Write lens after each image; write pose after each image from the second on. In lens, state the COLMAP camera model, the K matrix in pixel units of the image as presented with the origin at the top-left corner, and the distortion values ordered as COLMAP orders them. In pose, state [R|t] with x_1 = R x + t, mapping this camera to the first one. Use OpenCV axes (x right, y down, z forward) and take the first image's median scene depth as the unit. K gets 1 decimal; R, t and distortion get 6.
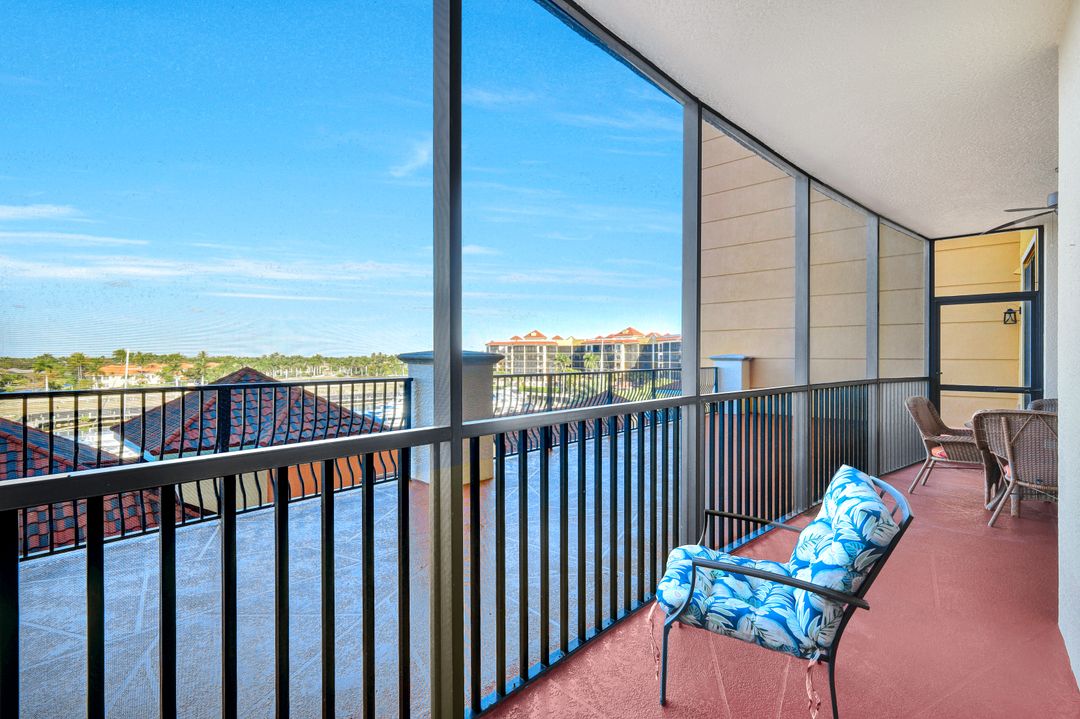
lens RADIAL K [[474.3, 0, 538.2], [0, 474.3, 357.2], [0, 0, 1]] dist [0.002052, 0.000166]
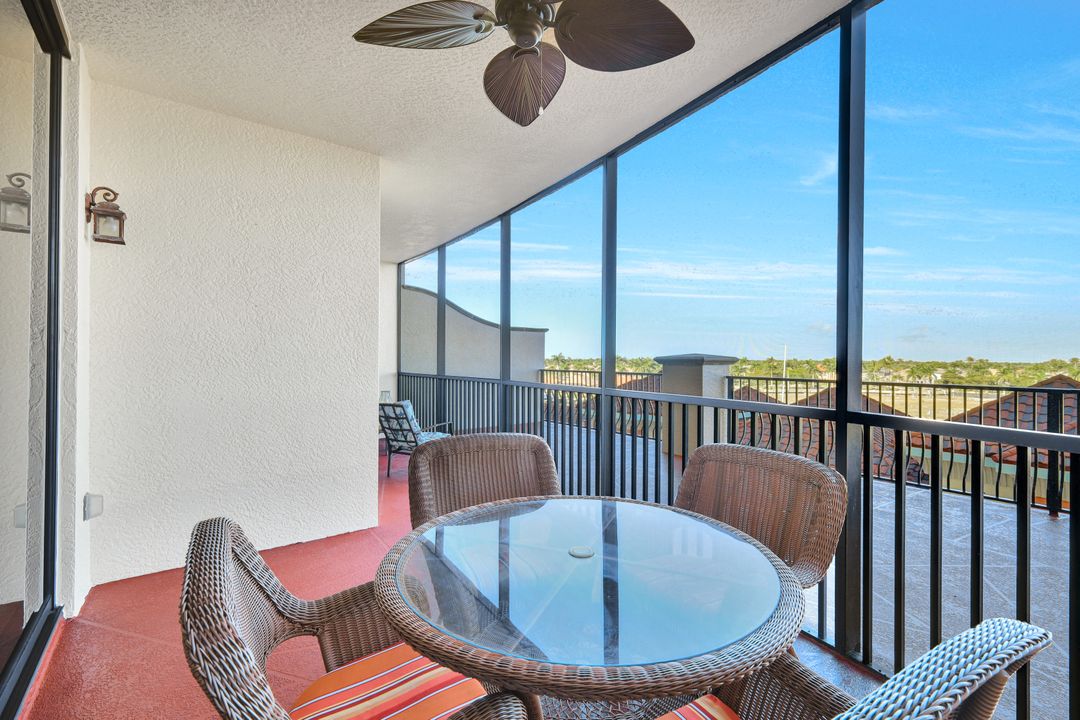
lens RADIAL K [[474.3, 0, 538.2], [0, 474.3, 357.7], [0, 0, 1]] dist [0.002052, 0.000166]
pose [[0.999955, -0.009497, -0.000330, -0.924170], [0.009497, 0.999951, 0.002615, 0.010783], [0.000305, -0.002618, 0.999997, -0.104514]]
